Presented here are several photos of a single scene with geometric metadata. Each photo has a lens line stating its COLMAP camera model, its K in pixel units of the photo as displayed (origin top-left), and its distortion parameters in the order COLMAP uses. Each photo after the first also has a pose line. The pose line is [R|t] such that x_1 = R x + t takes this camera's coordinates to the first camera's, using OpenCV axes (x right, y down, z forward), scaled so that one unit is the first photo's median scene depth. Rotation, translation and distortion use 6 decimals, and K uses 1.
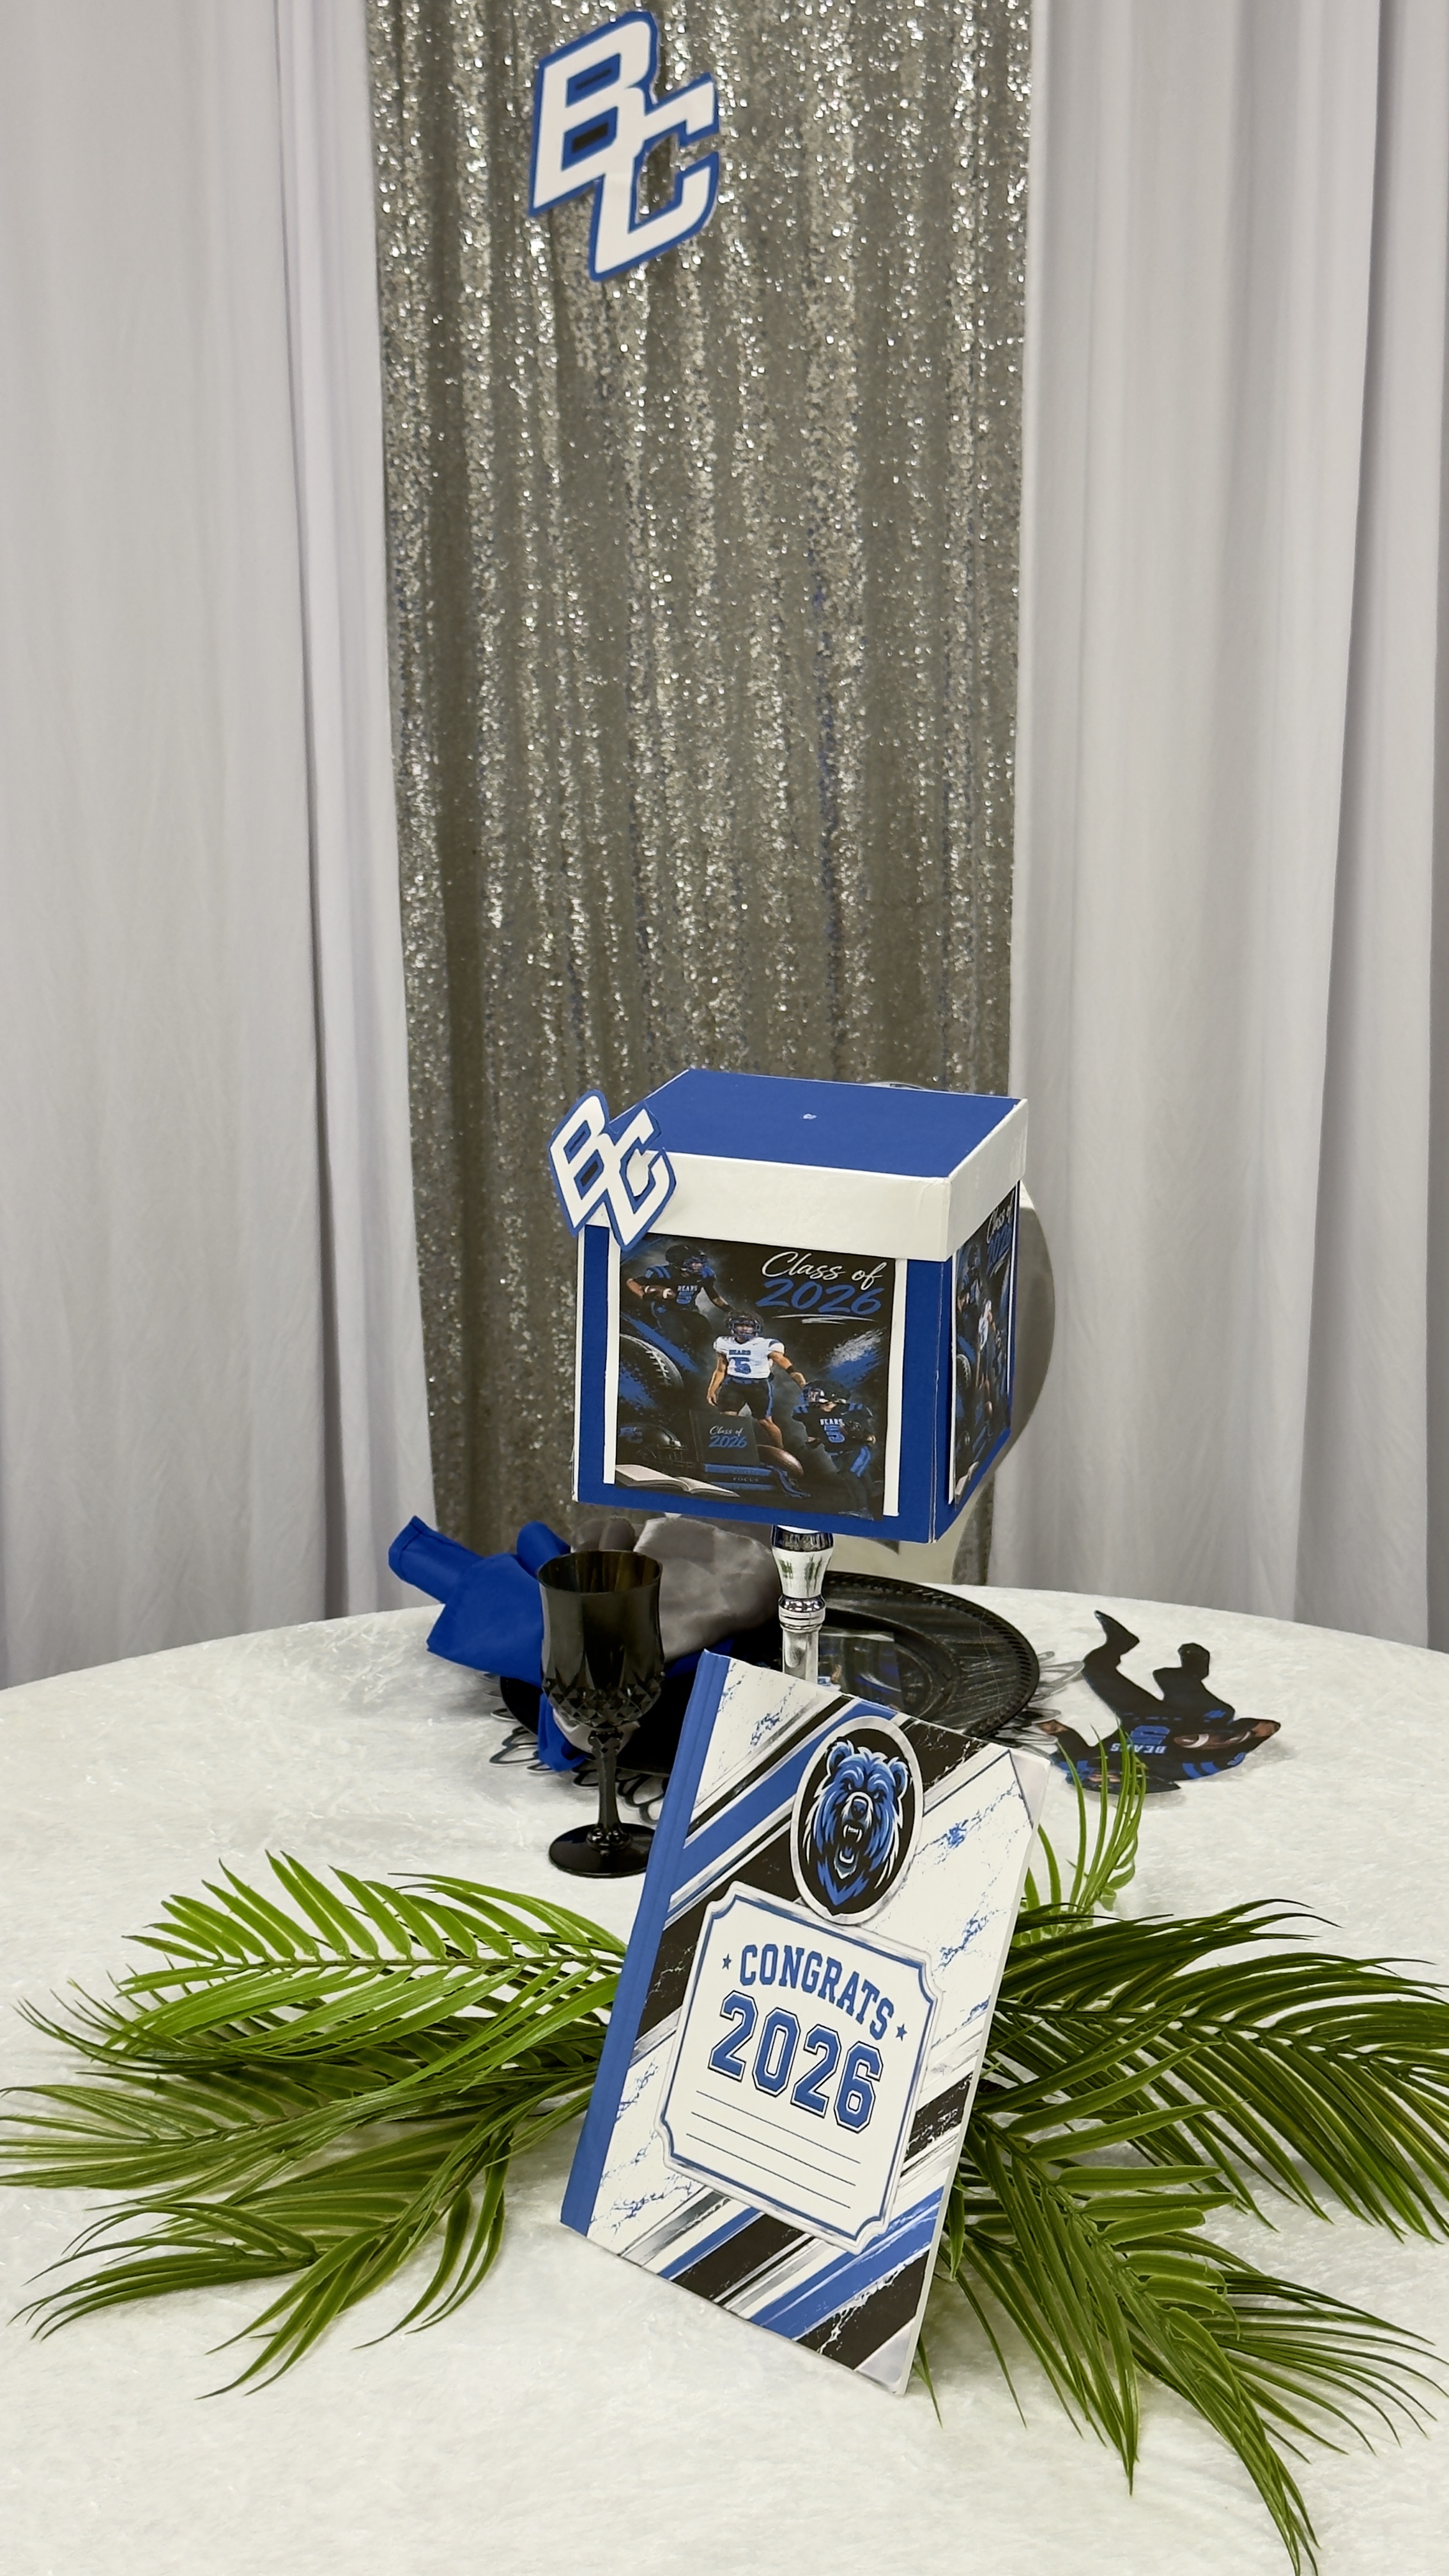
lens RADIAL K [[3464.0, 0, 747.5], [0, 3464.0, 1296.5], [0, 0, 1]] dist [0.159598, -0.177117]
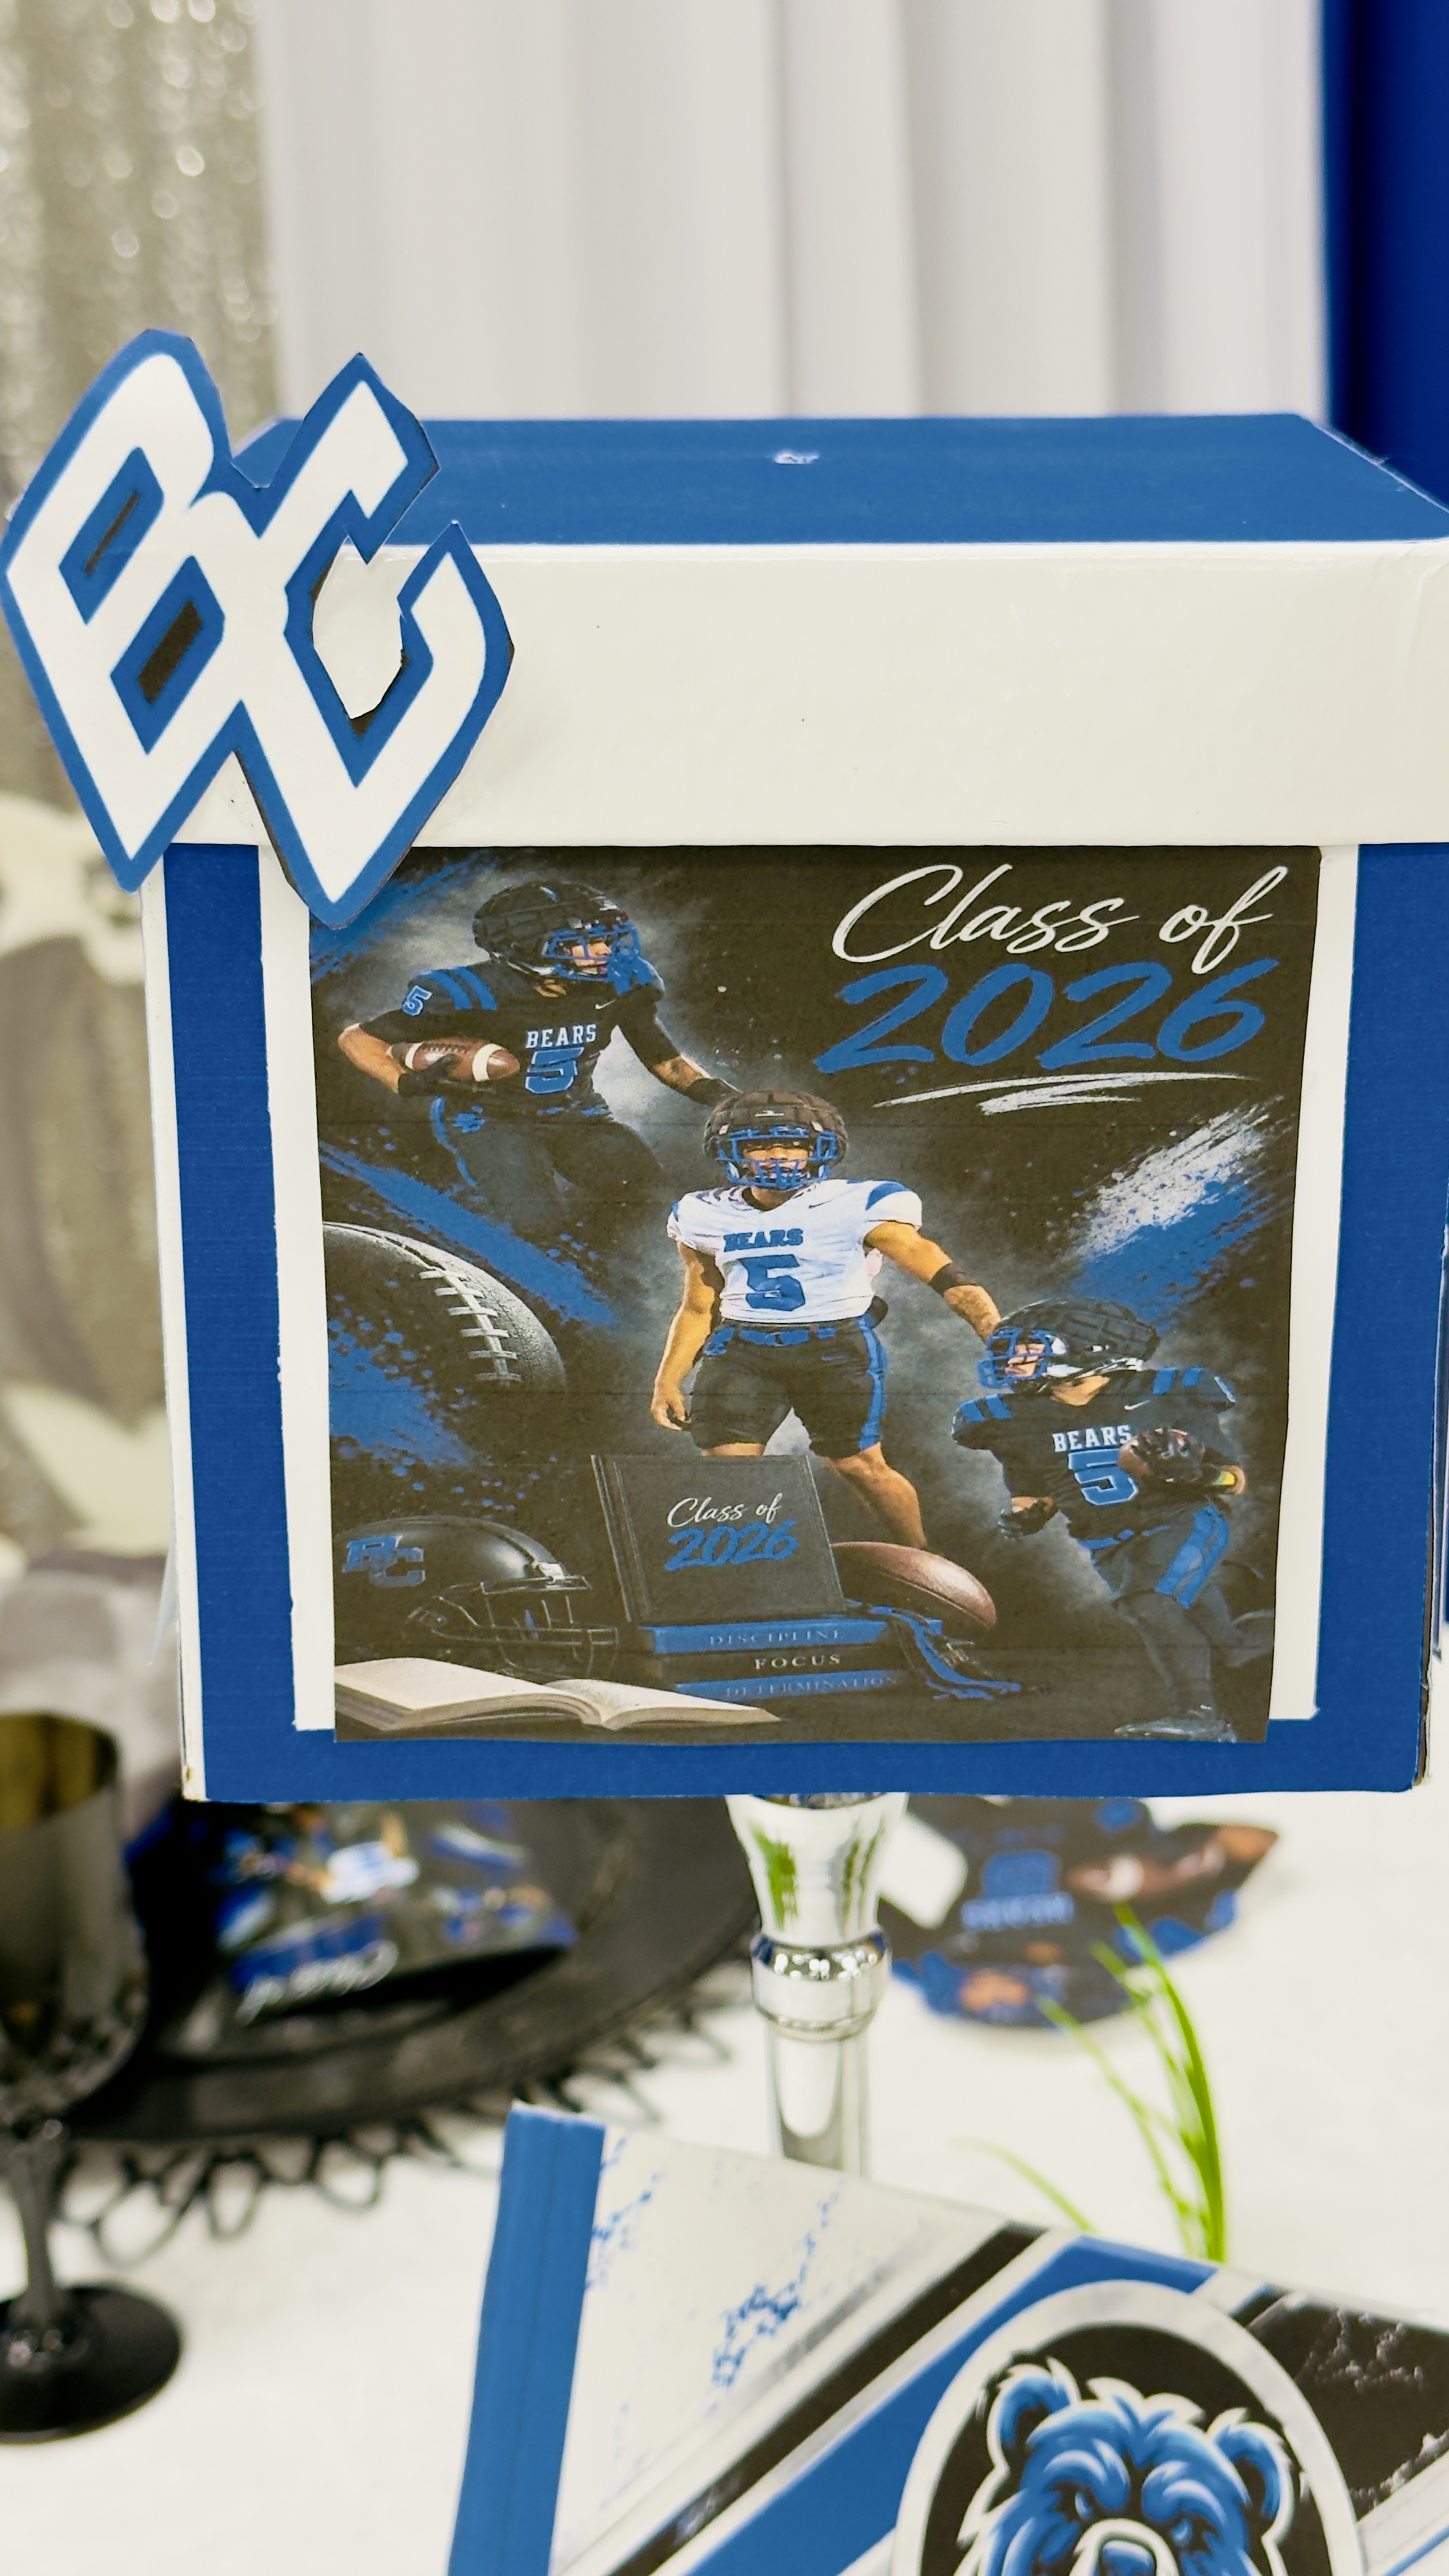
lens RADIAL K [[3624.0, 0, 727.4], [0, 3624.0, 1295.1], [0, 0, 1]] dist [0.150754, -0.108872]
pose [[0.961270, -0.117001, 0.249541, -0.073830], [0.105824, 0.992704, 0.057793, 0.002652], [-0.254483, -0.029147, 0.966638, 0.644708]]
